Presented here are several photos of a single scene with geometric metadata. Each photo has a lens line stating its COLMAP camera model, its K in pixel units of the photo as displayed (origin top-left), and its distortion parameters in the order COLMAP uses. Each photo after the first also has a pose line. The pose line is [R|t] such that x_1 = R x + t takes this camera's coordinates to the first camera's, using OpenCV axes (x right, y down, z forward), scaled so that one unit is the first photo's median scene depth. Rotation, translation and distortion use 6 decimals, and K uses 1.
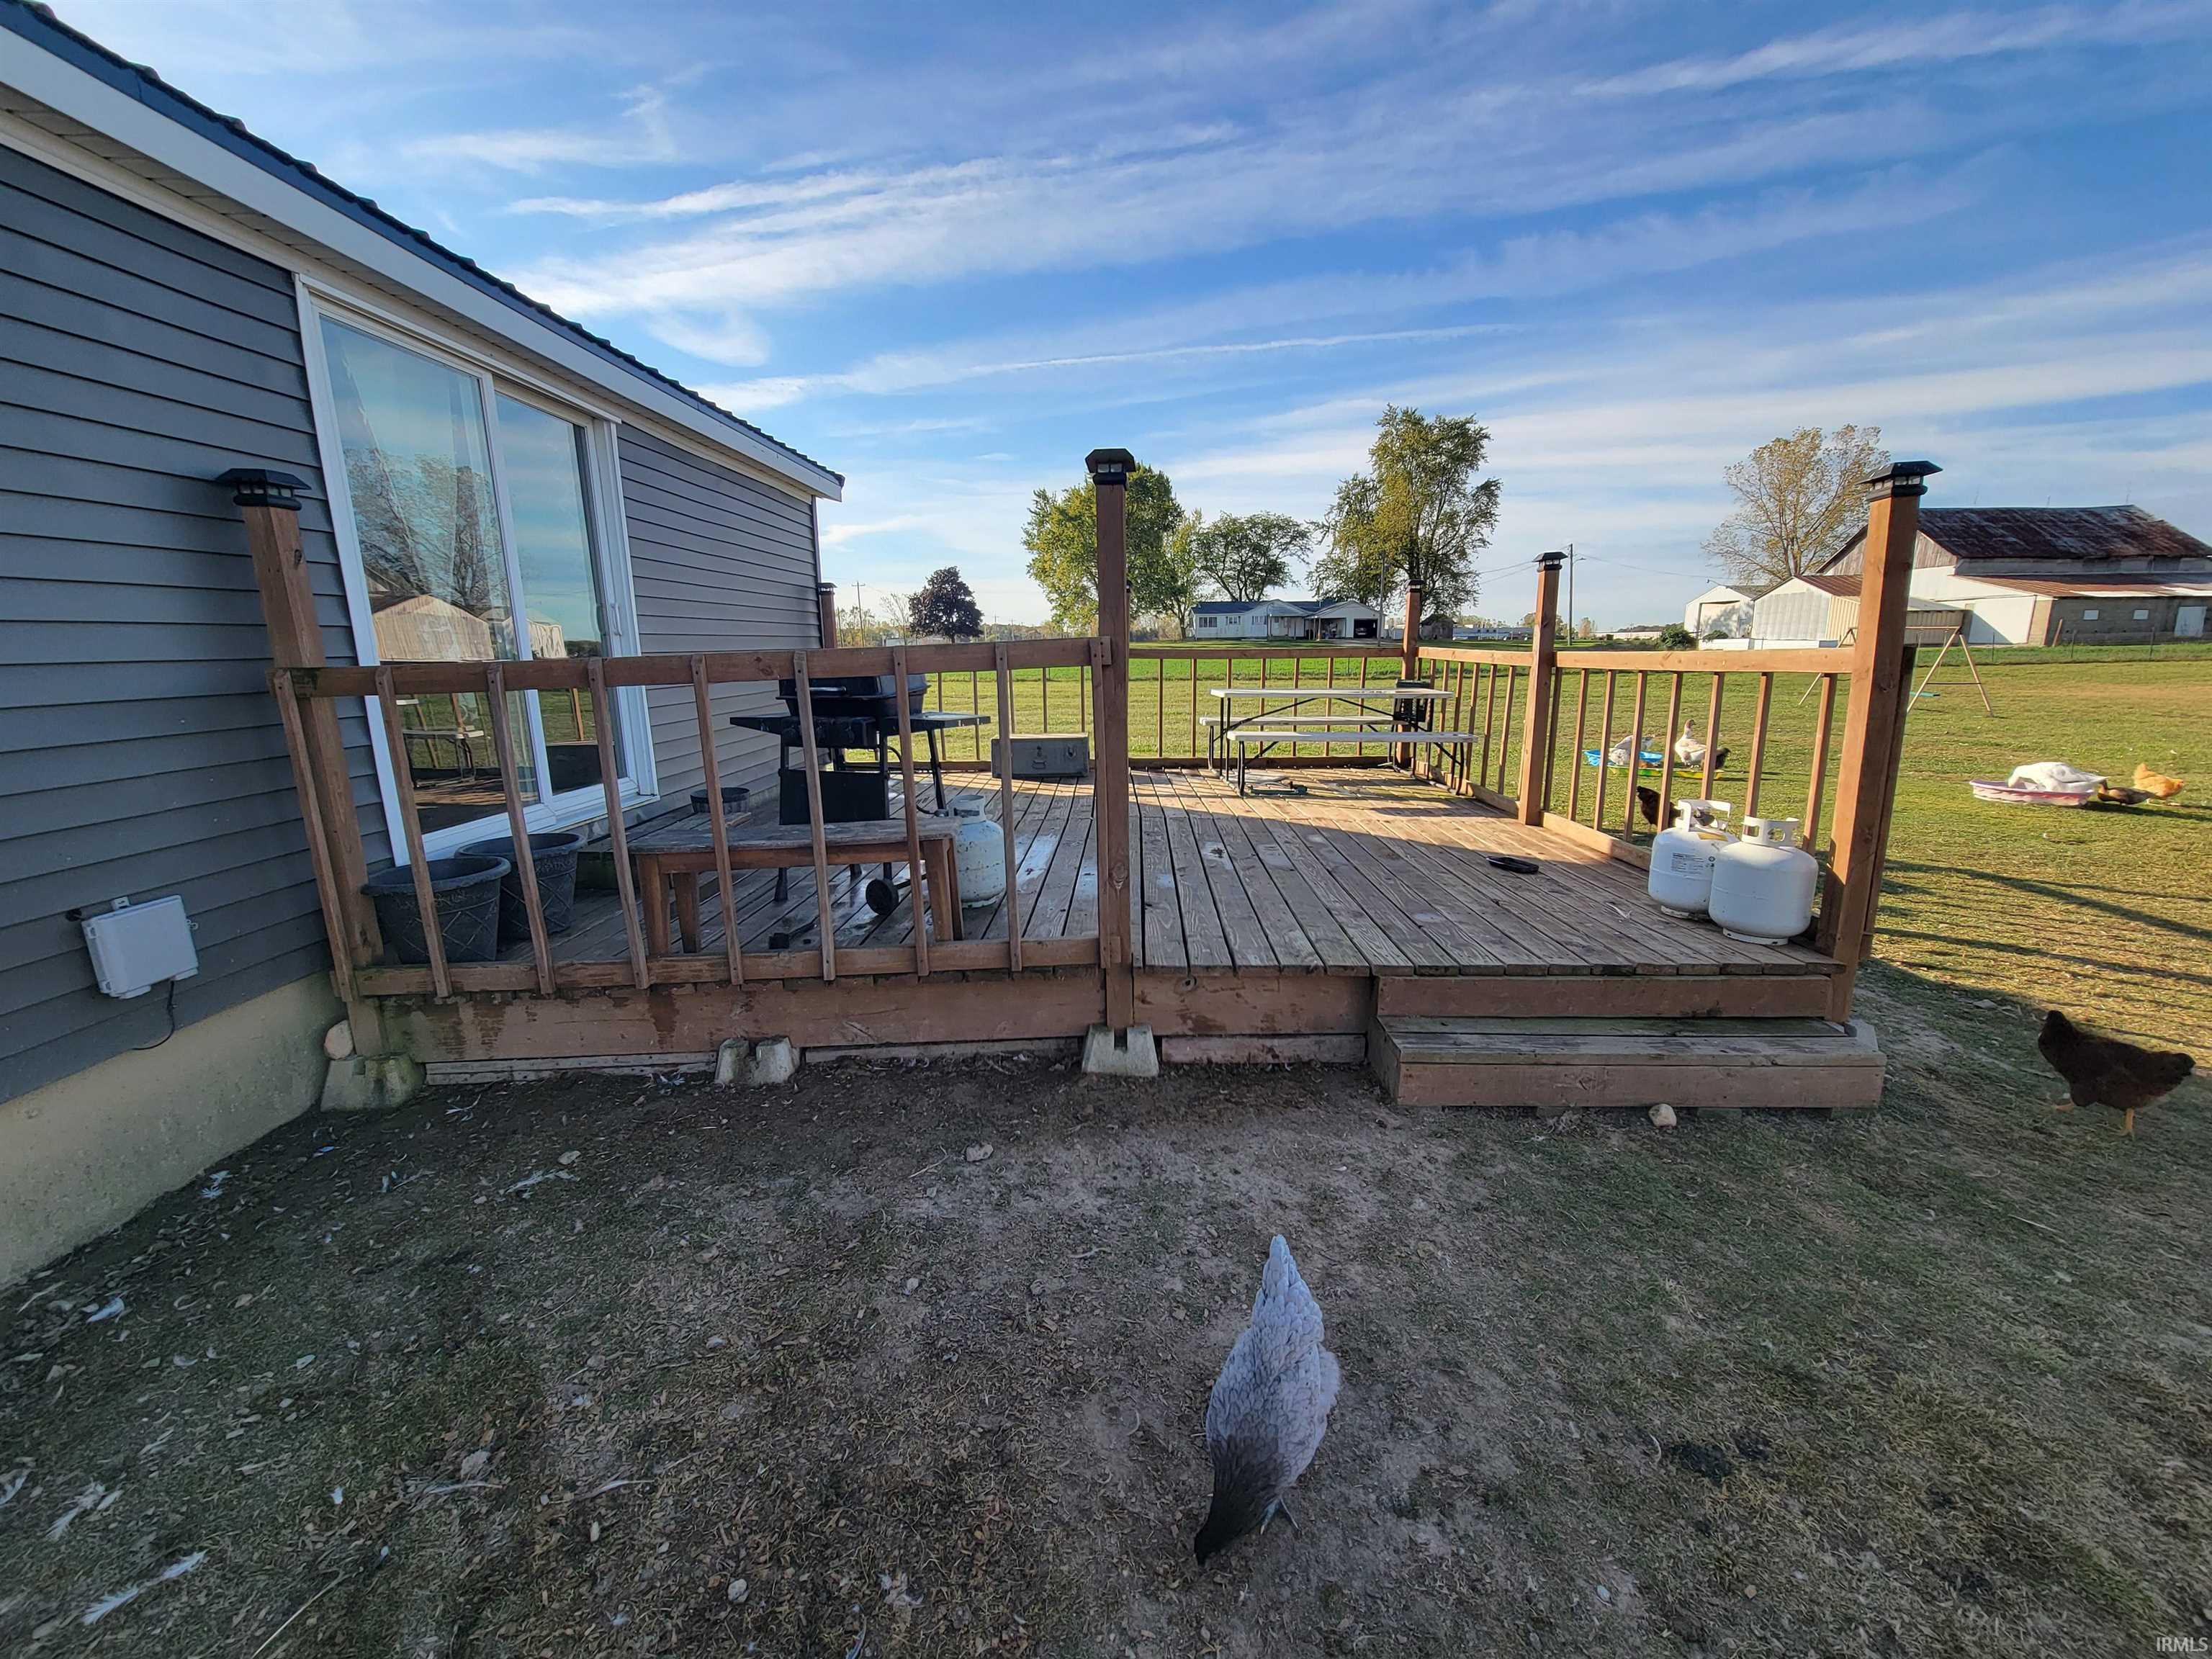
lens RADIAL K [[897.6, 0, 1108.8], [0, 897.6, 827.2], [0, 0, 1]] dist [-0.009806, 0.002621]
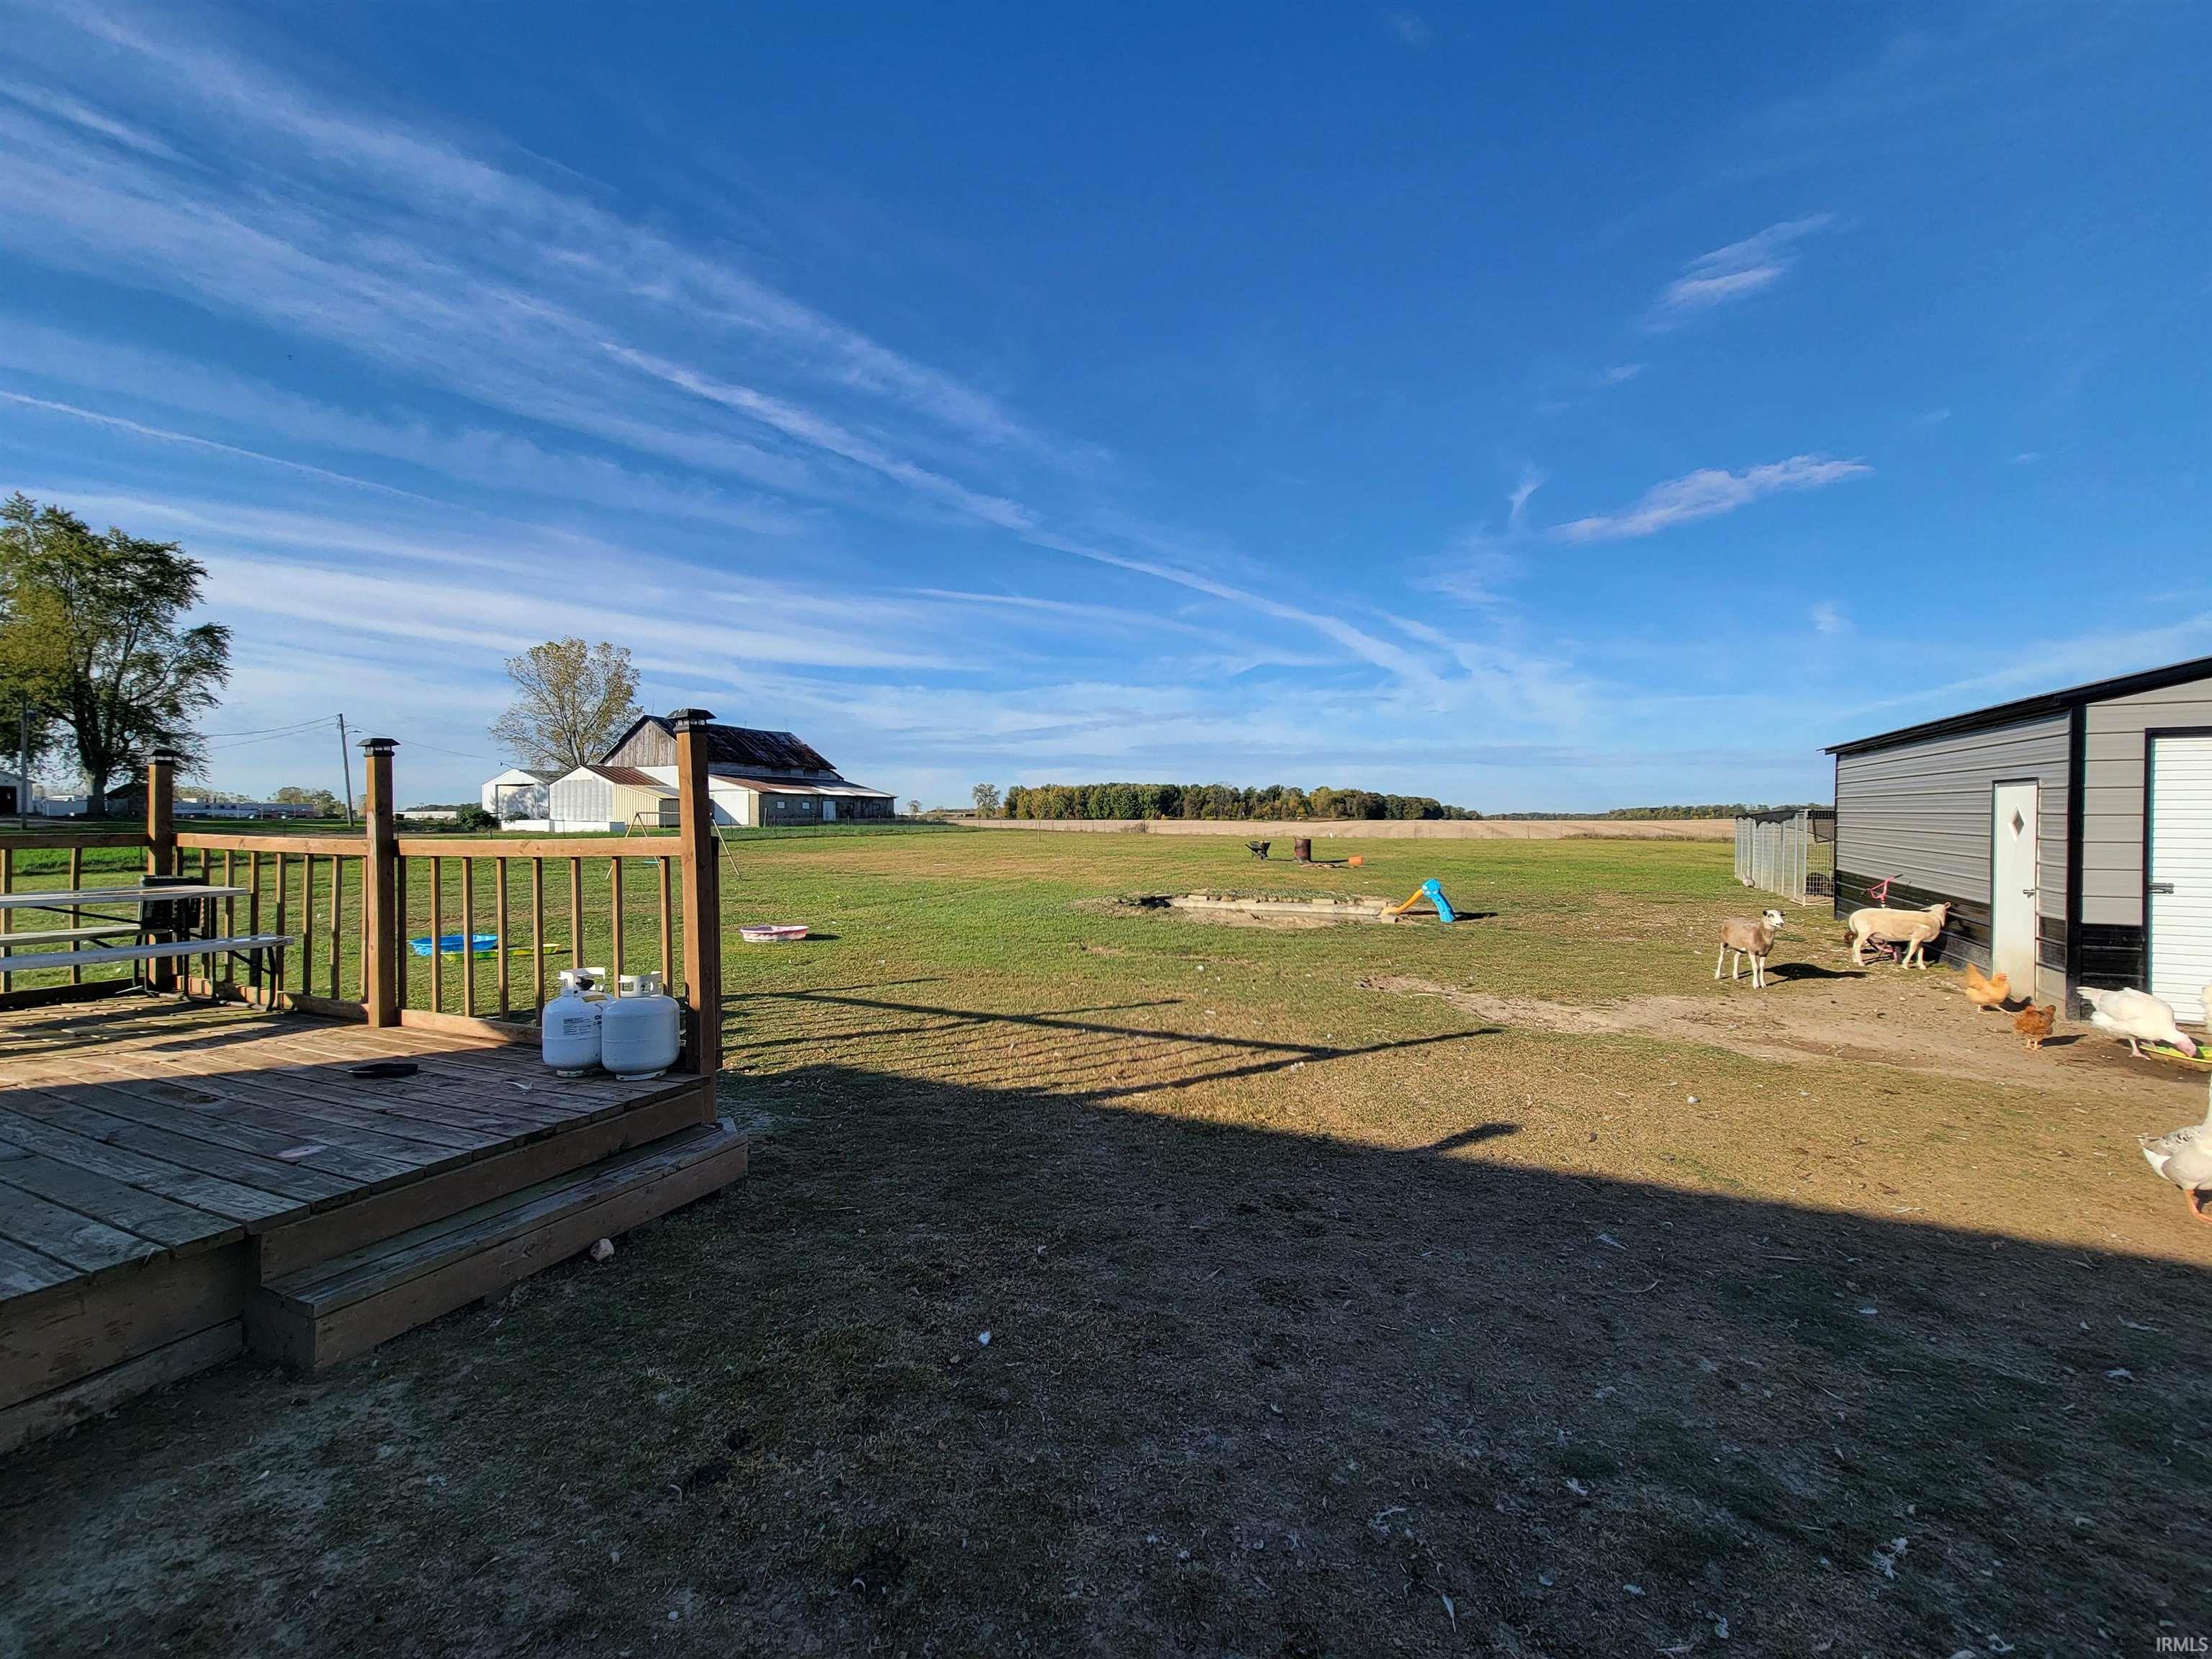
lens RADIAL K [[897.6, 0, 1108.8], [0, 897.6, 827.2], [0, 0, 1]] dist [-0.009806, 0.002621]
pose [[0.388048, 0.001245, 0.921638, -0.115056], [0.181034, 0.980415, -0.077547, 0.003377], [-0.903684, 0.196940, 0.380223, -0.071413]]
